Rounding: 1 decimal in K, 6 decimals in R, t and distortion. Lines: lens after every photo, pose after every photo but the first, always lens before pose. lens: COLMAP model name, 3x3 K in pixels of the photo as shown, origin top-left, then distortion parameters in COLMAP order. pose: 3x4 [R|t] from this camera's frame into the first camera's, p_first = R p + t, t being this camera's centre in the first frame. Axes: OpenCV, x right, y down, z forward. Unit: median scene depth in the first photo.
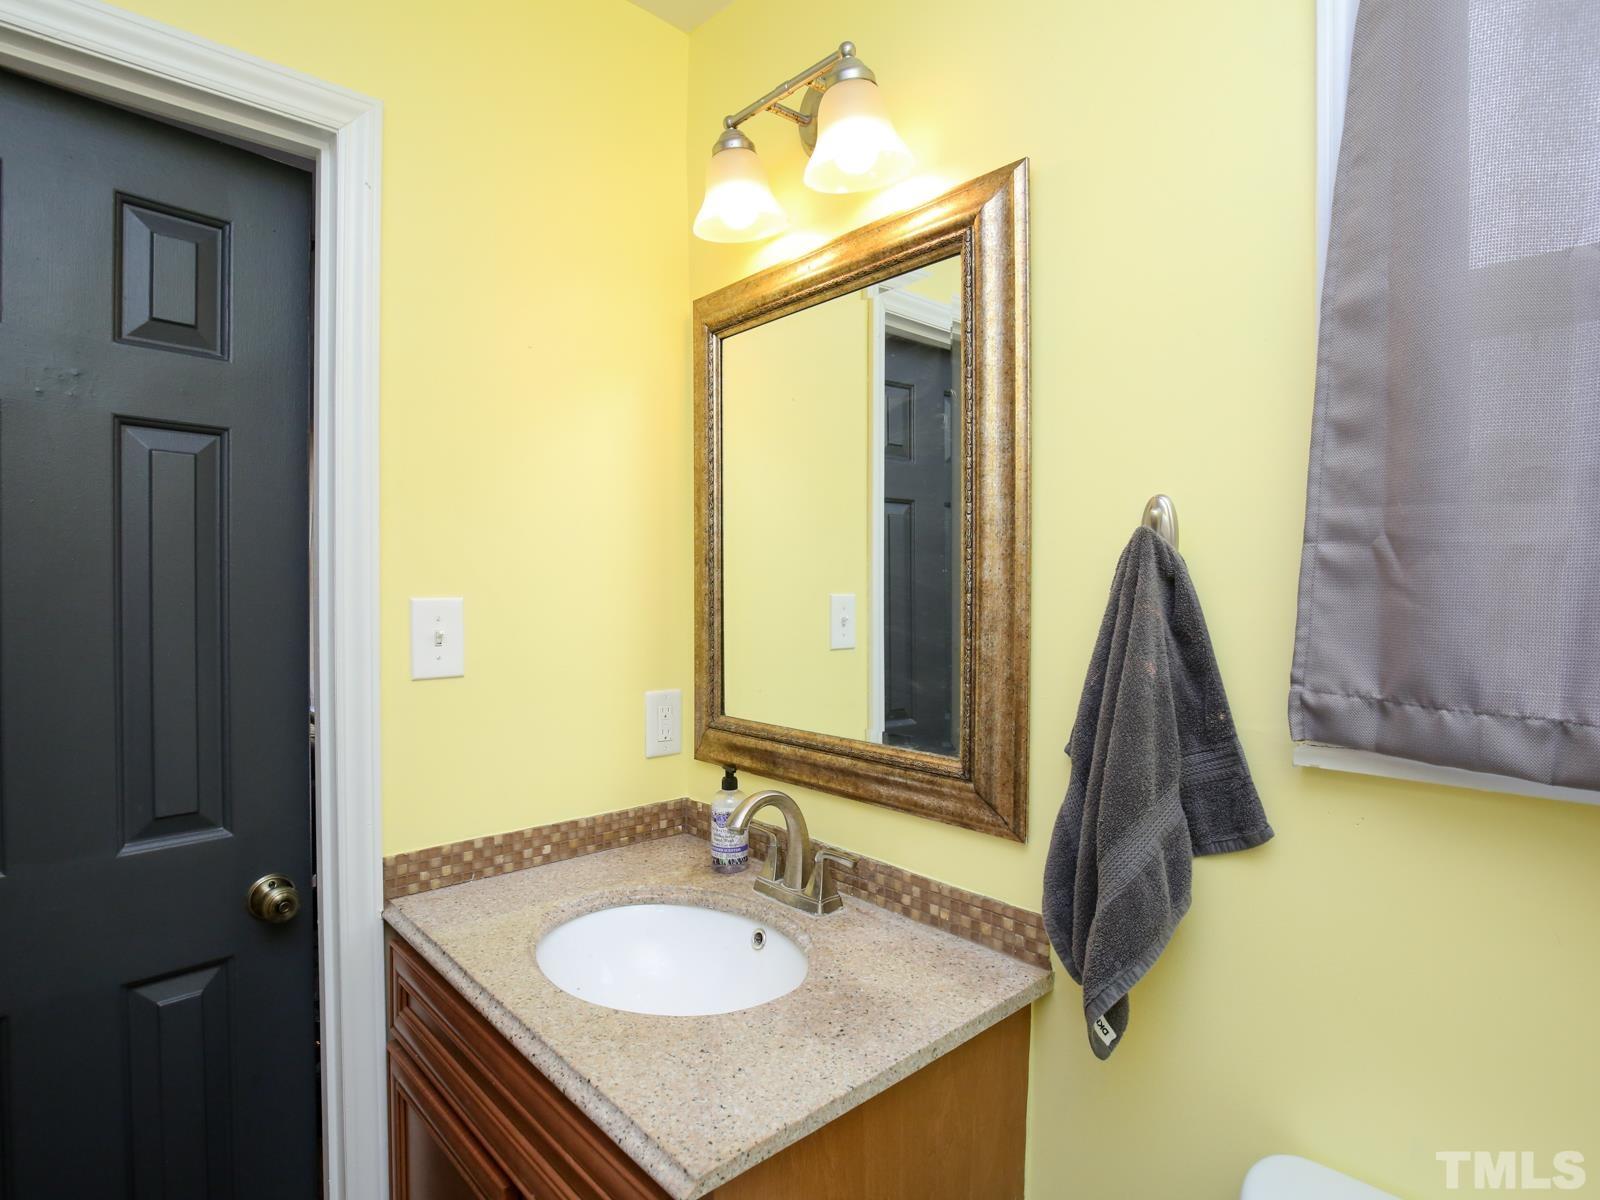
lens RADIAL K [[851.0, 0, 805.3], [0, 851.0, 593.2], [0, 0, 1]] dist [-0.031457, 0.001073]
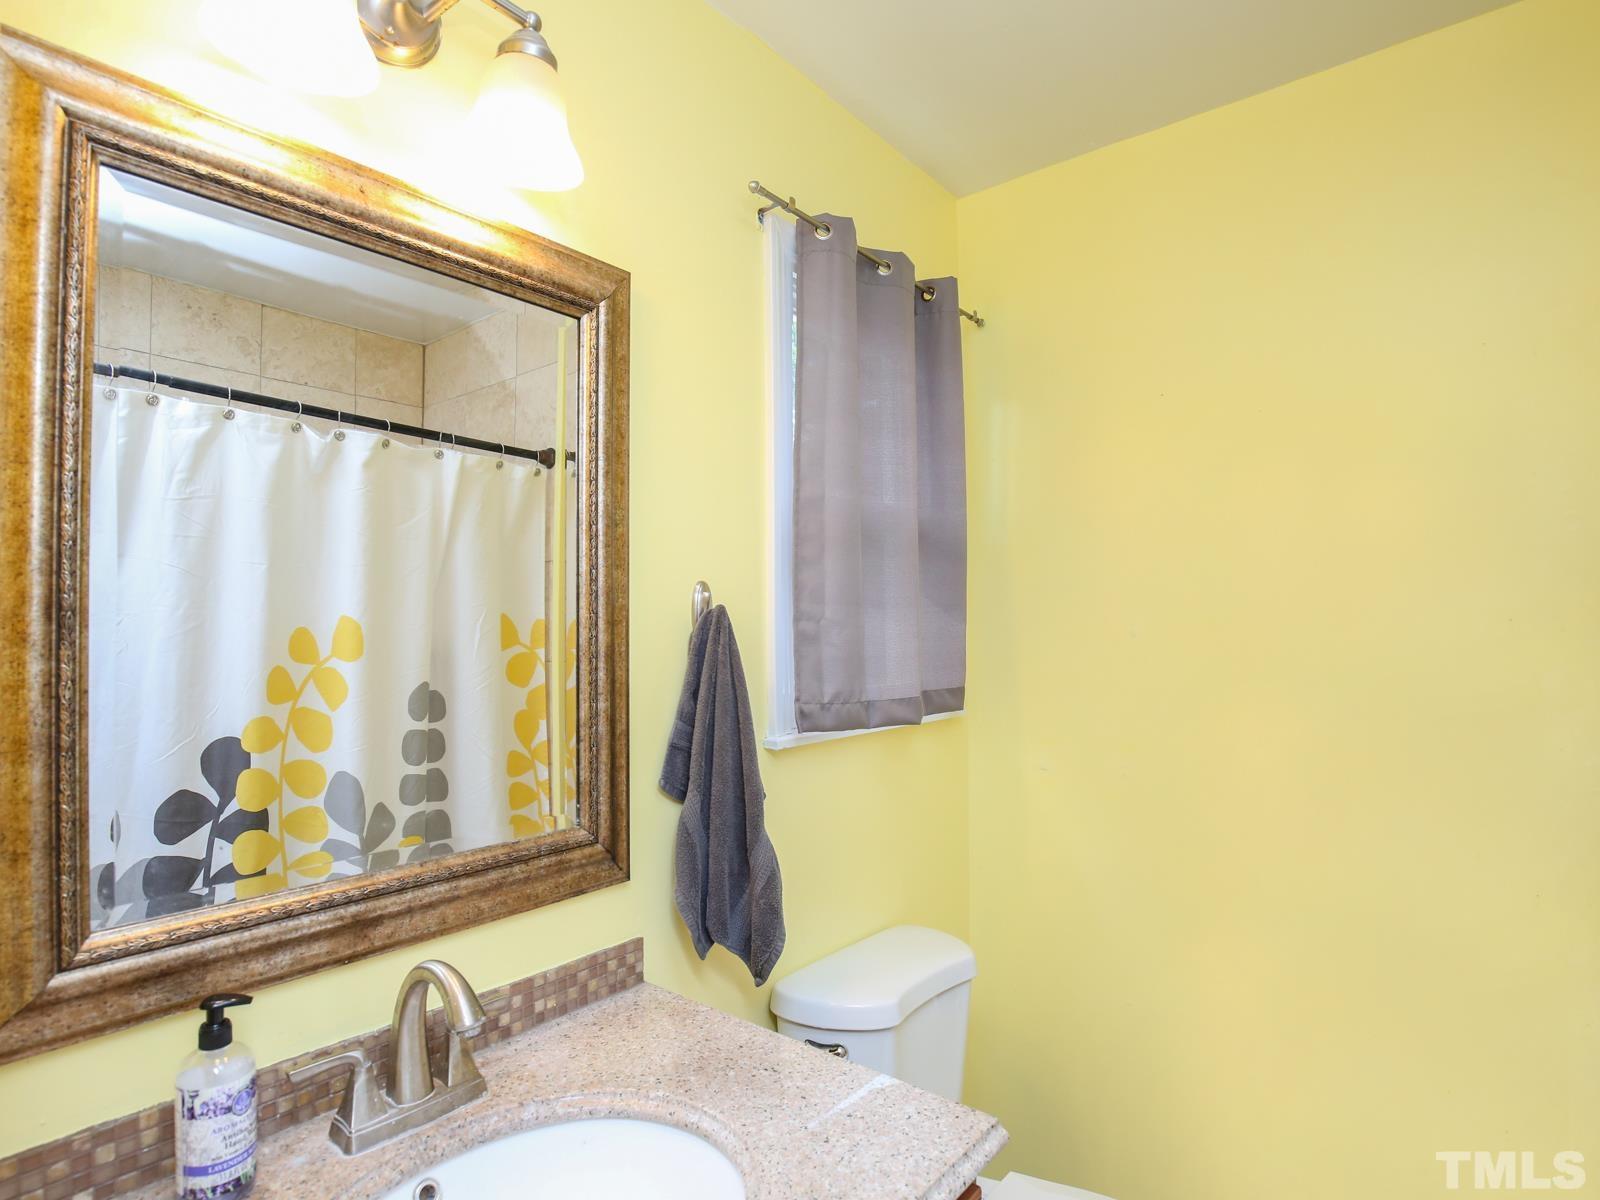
lens RADIAL K [[851.0, 0, 797.4], [0, 851.0, 602.2], [0, 0, 1]] dist [-0.031457, 0.001073]
pose [[-0.153049, 0.034060, 0.987631, -0.947264], [0.015489, 0.999366, -0.032065, -0.034577], [-0.988097, 0.010390, -0.153479, 1.009105]]
